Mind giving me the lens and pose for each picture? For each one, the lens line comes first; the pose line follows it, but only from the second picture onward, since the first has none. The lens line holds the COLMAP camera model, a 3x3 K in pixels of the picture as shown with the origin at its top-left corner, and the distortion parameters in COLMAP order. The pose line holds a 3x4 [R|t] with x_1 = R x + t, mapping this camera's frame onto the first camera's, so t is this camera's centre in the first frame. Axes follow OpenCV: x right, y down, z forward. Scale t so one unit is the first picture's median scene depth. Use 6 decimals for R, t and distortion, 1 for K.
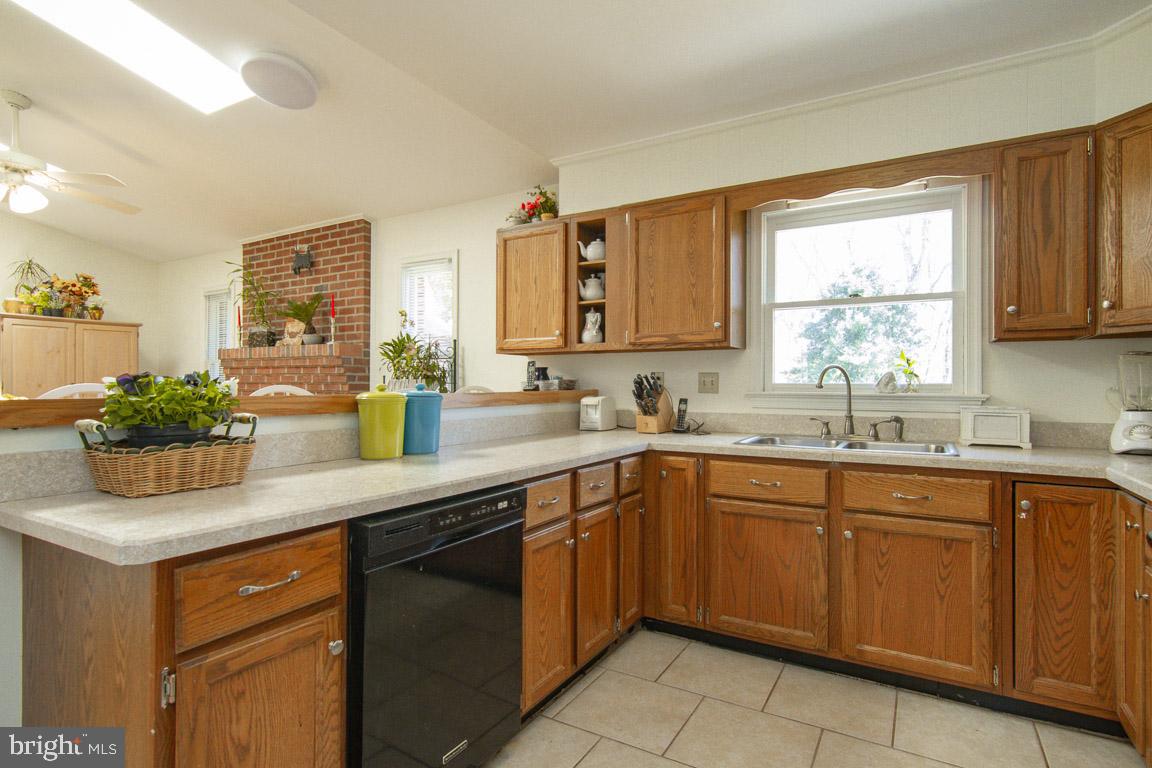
lens RADIAL K [[583.1, 0, 591.2], [0, 583.1, 379.3], [0, 0, 1]] dist [0.011980, -0.004551]
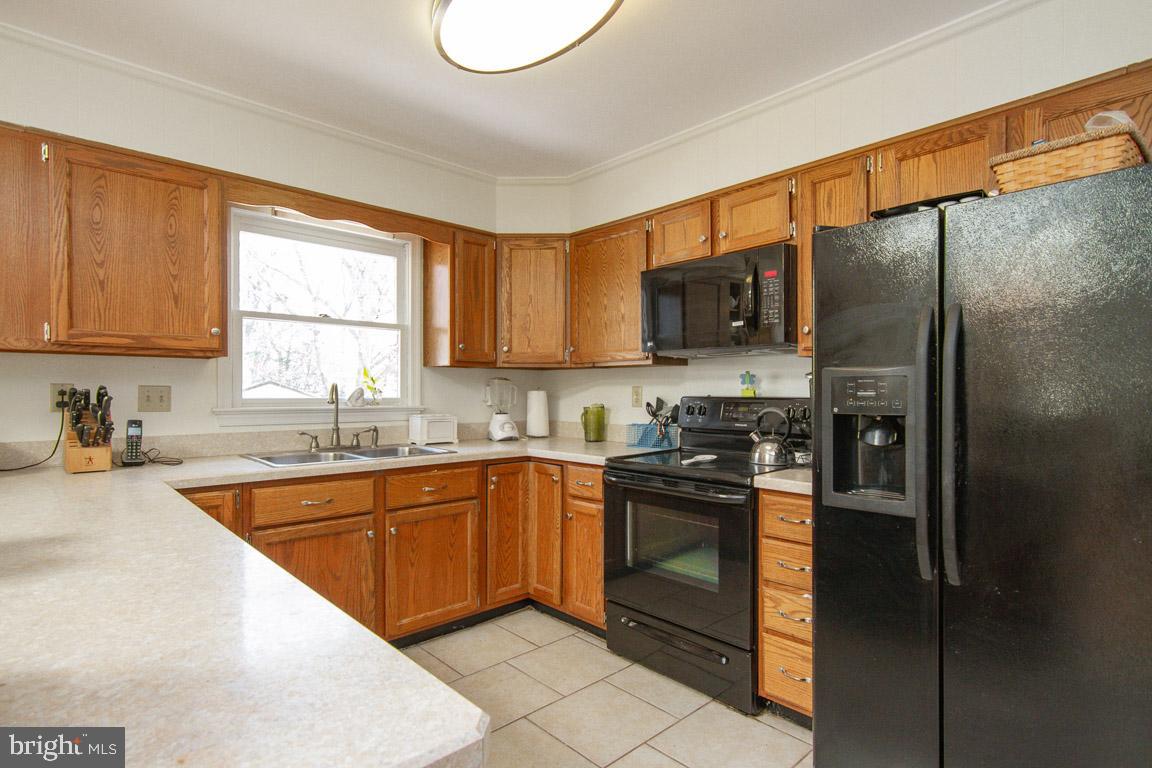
lens RADIAL K [[583.1, 0, 578.3], [0, 583.1, 392.1], [0, 0, 1]] dist [0.011980, -0.004551]
pose [[0.291849, -0.005198, 0.956450, -0.371280], [-0.010904, 0.999902, 0.008761, -0.015260], [-0.956402, -0.012986, 0.291764, 0.210315]]
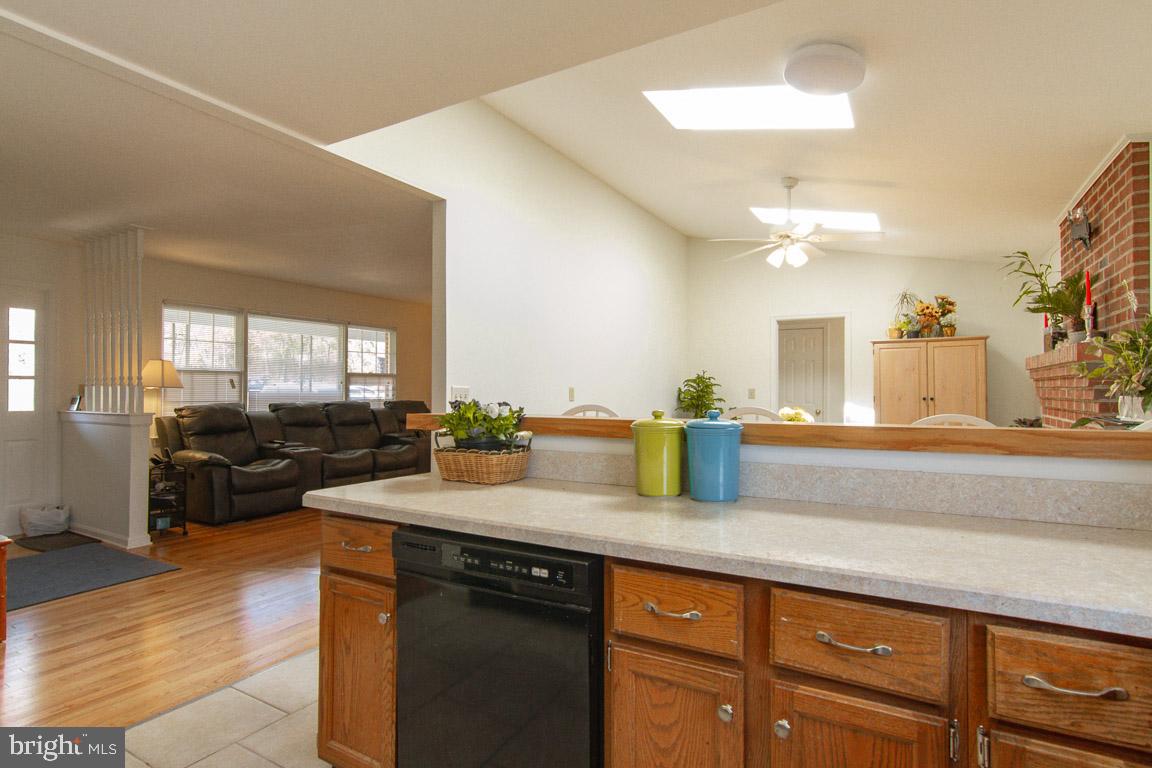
lens RADIAL K [[583.1, 0, 586.9], [0, 583.1, 387.1], [0, 0, 1]] dist [0.011980, -0.004551]
pose [[0.008662, -0.009190, -0.999920, 0.320857], [0.010332, 0.999905, -0.009100, -0.012168], [0.999909, -0.010252, 0.008756, 0.539599]]
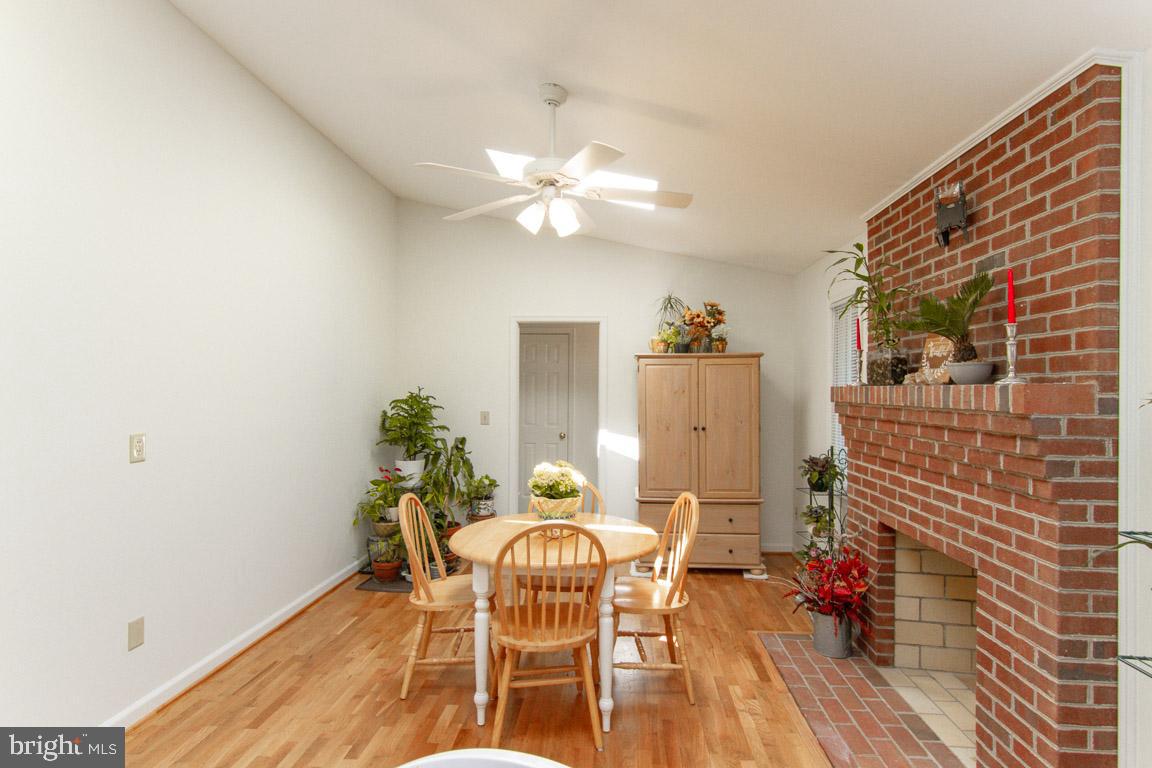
lens RADIAL K [[583.1, 0, 580.4], [0, 583.1, 387.4], [0, 0, 1]] dist [0.011980, -0.004551]
pose [[0.441659, -0.004937, -0.897169, -0.254031], [0.005129, 0.999982, -0.002978, -0.076746], [0.897168, -0.003286, 0.441677, 0.687981]]
